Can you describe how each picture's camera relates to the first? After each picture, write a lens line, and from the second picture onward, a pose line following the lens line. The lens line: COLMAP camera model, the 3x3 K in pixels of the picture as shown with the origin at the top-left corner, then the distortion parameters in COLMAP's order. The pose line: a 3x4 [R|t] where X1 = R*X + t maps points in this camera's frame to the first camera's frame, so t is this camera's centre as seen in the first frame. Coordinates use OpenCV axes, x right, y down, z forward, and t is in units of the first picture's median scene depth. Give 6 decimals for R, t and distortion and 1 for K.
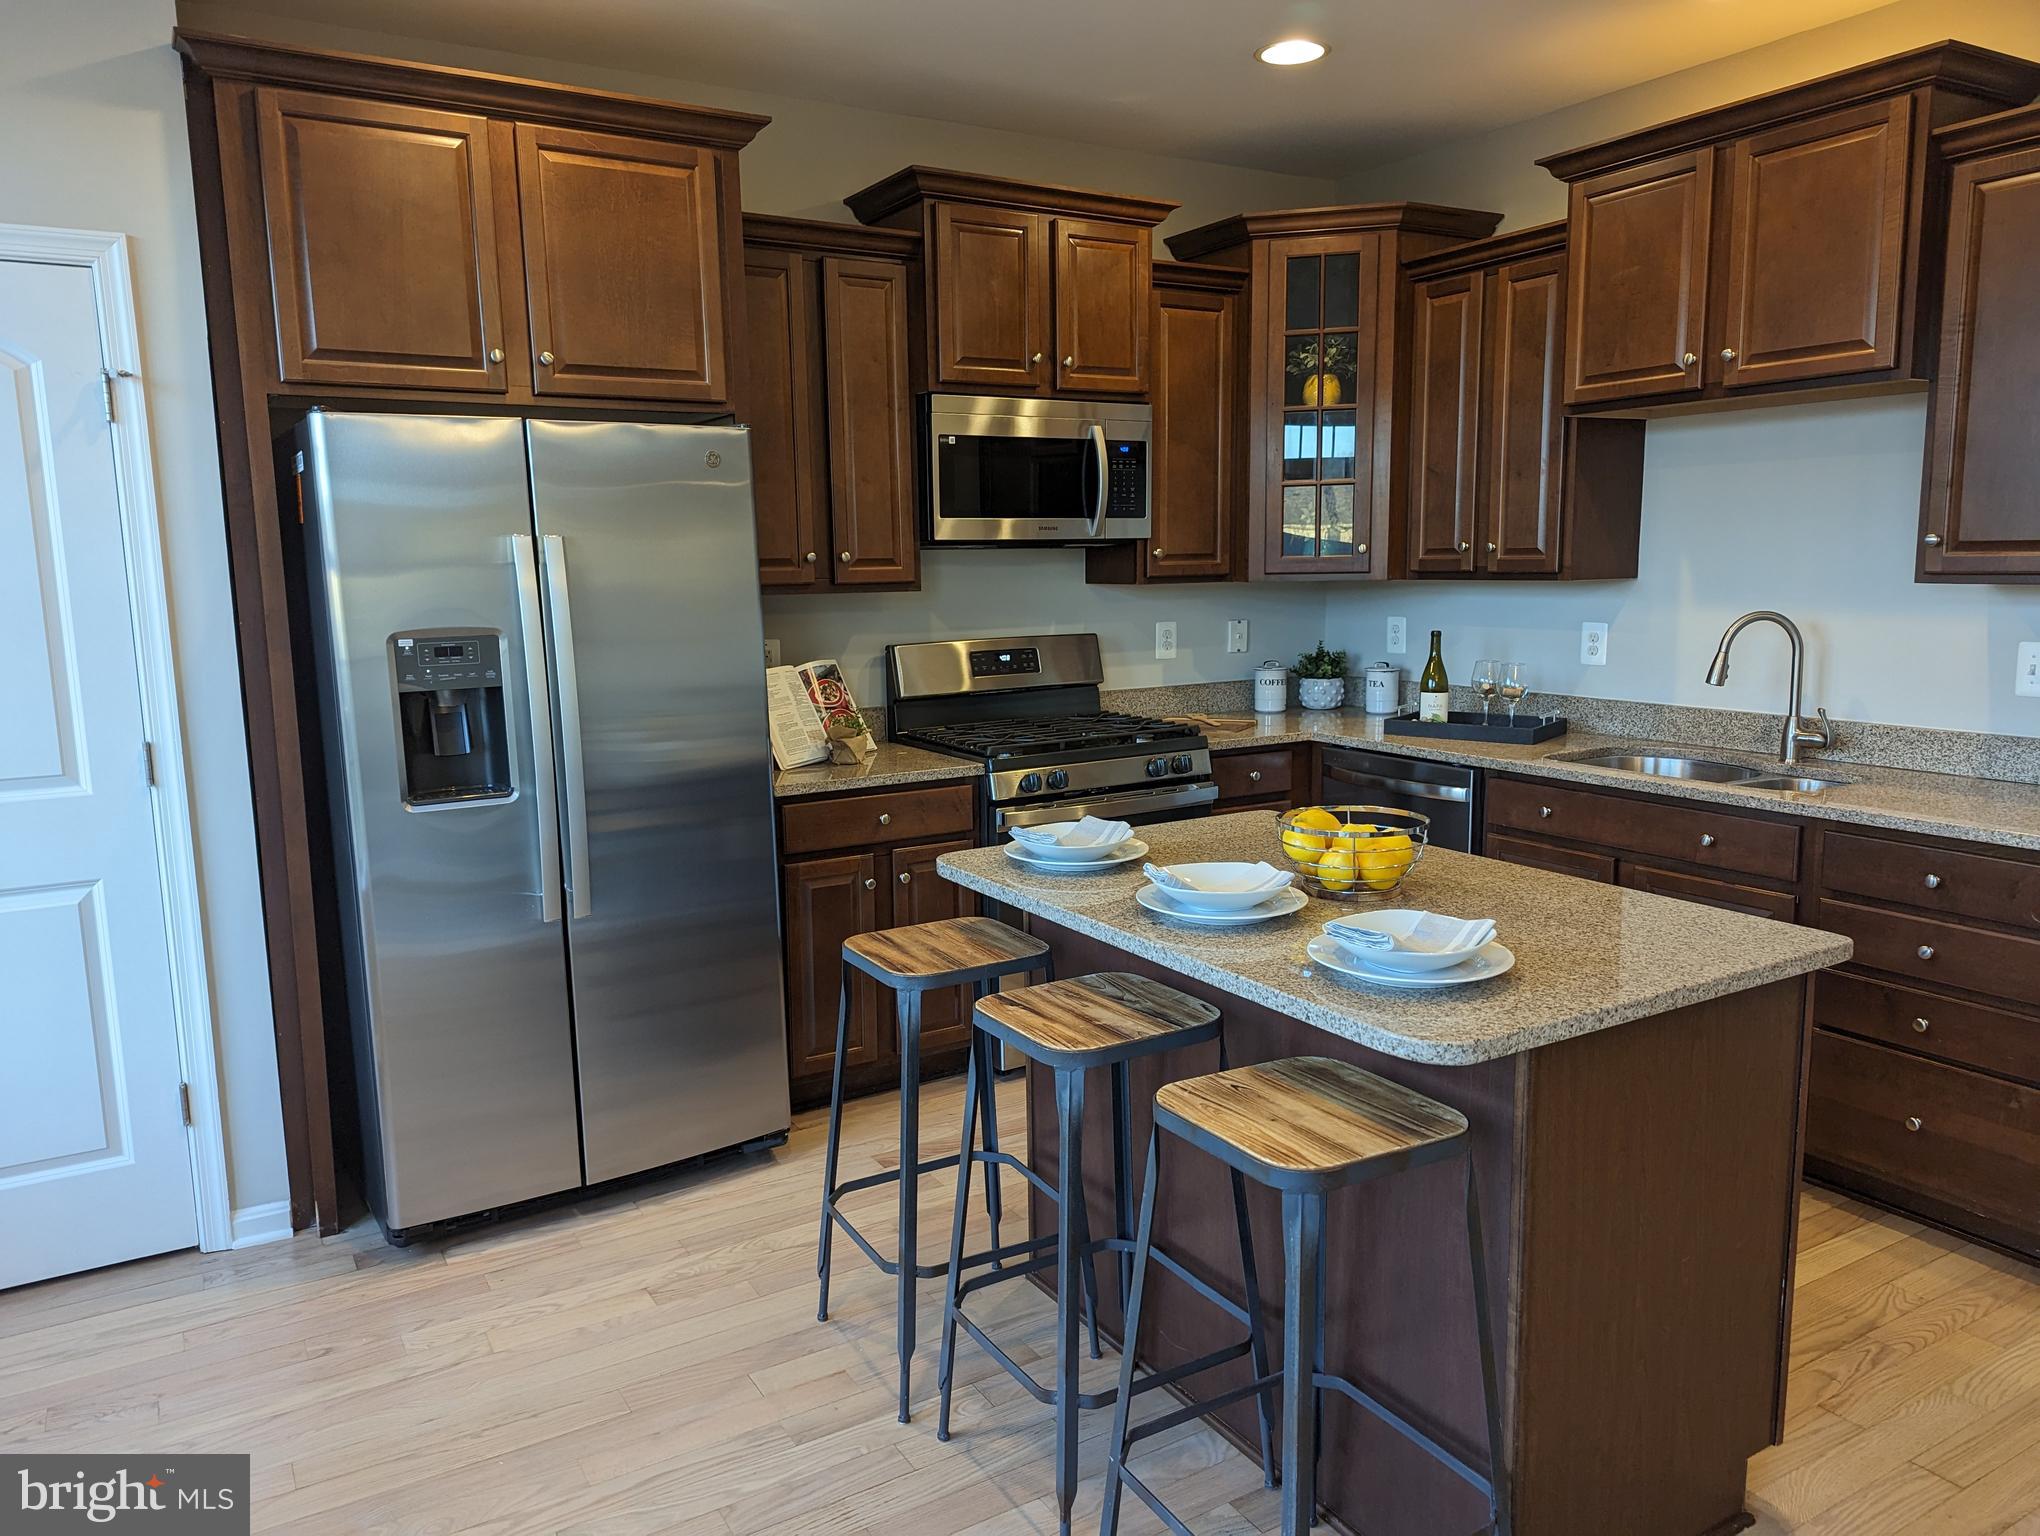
lens RADIAL K [[1431.5, 0, 1026.8], [0, 1431.5, 773.5], [0, 0, 1]] dist [0.062551, -0.062835]
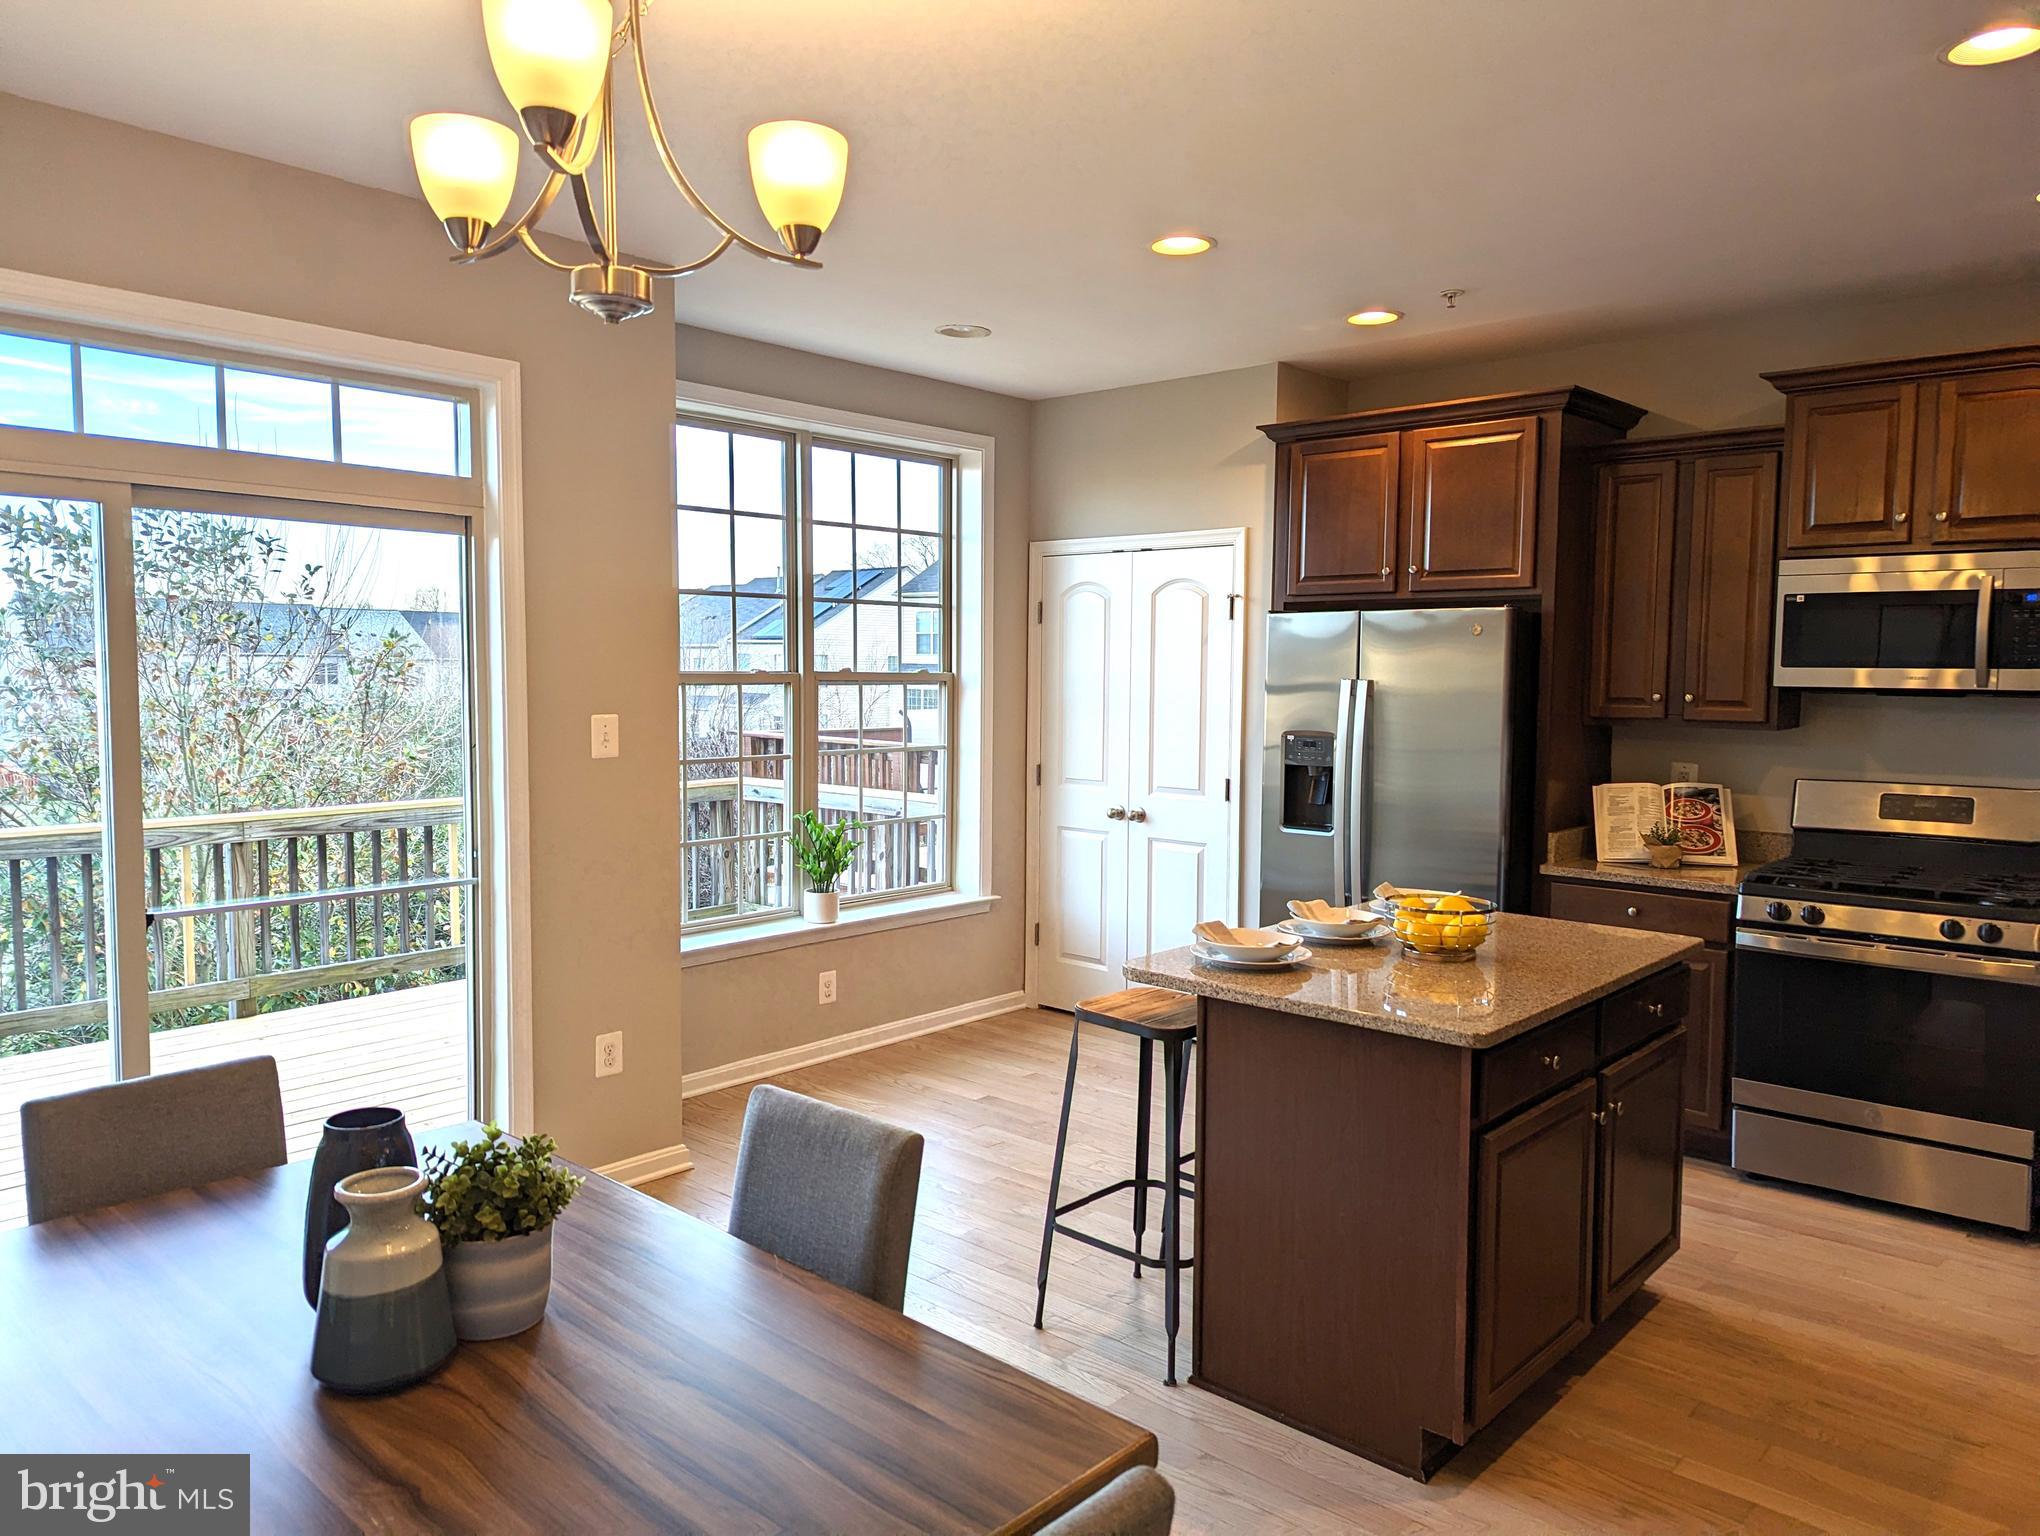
lens RADIAL K [[1431.5, 0, 1016.3], [0, 1431.5, 766.3], [0, 0, 1]] dist [0.062551, -0.062835]
pose [[0.286880, 0.086441, -0.954059, 0.885748], [-0.156764, 0.986731, 0.042263, -0.057629], [0.945053, 0.137438, 0.296624, 0.113806]]
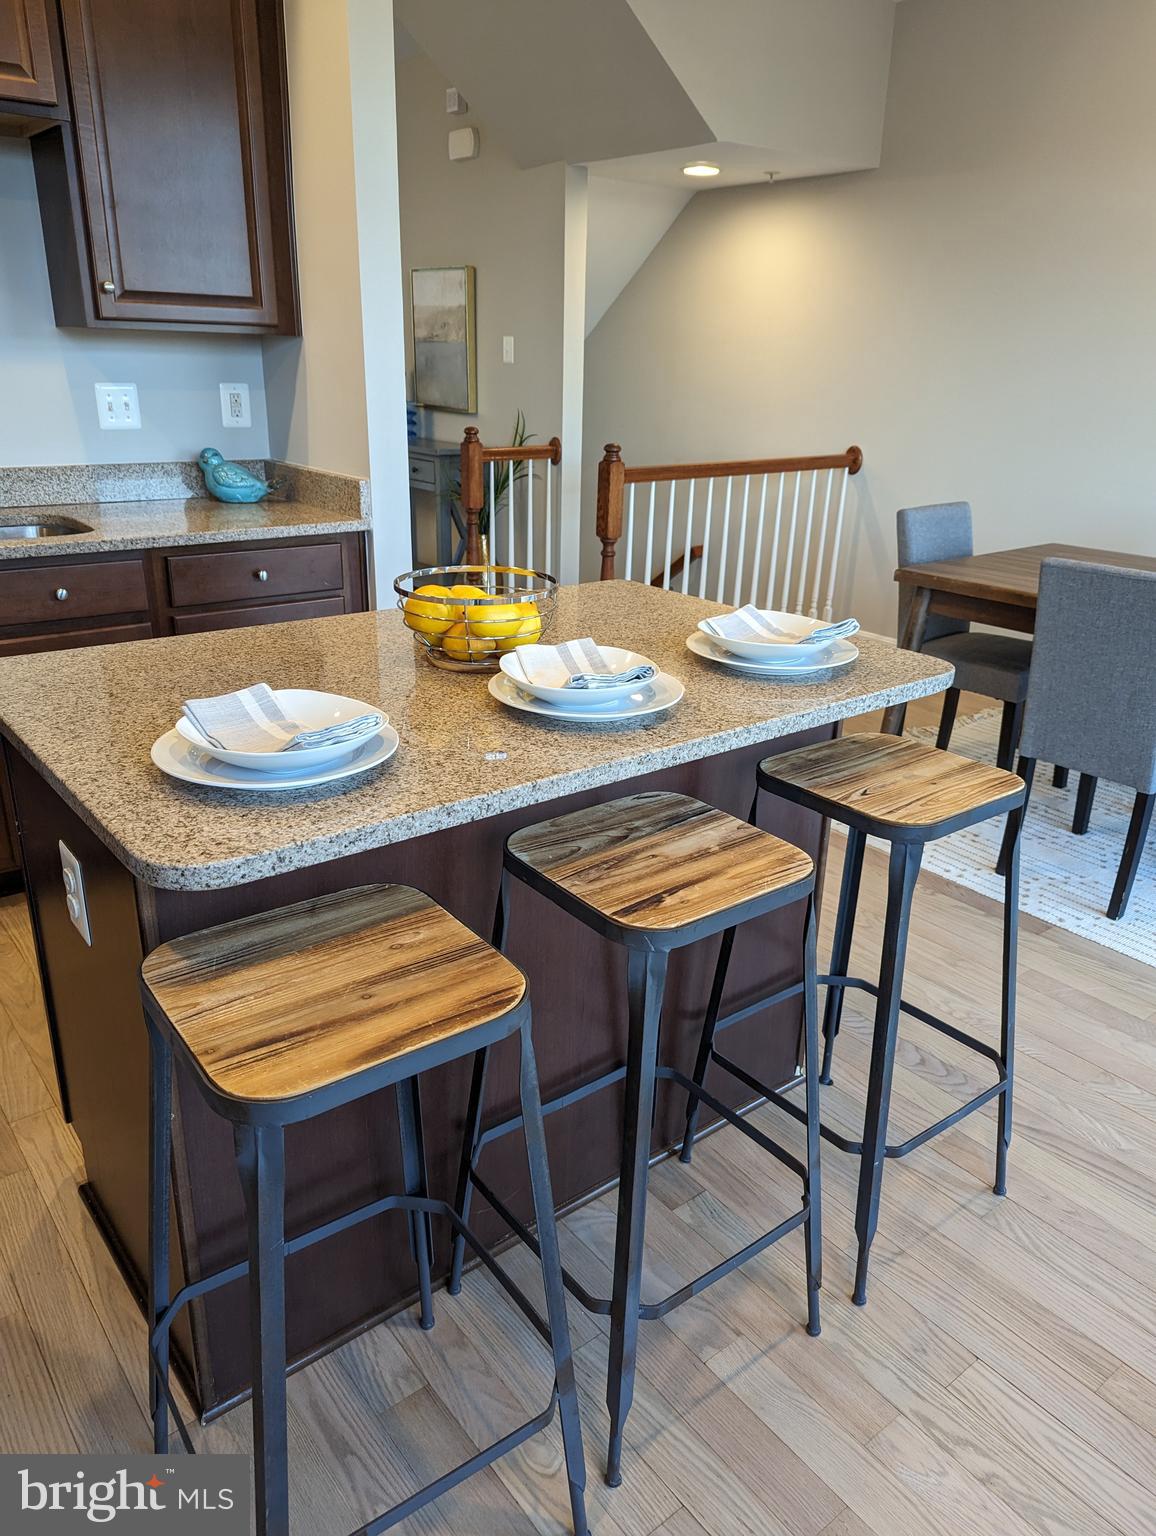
lens RADIAL K [[1079.2, 0, 579.3], [0, 1079.2, 770.1], [0, 0, 1]] dist [0.059561, -0.048540]
pose [[-0.126641, -0.346788, 0.929355, -0.290017], [0.127066, 0.923508, 0.361921, -0.062069], [-0.983777, 0.163924, -0.072889, 0.625272]]
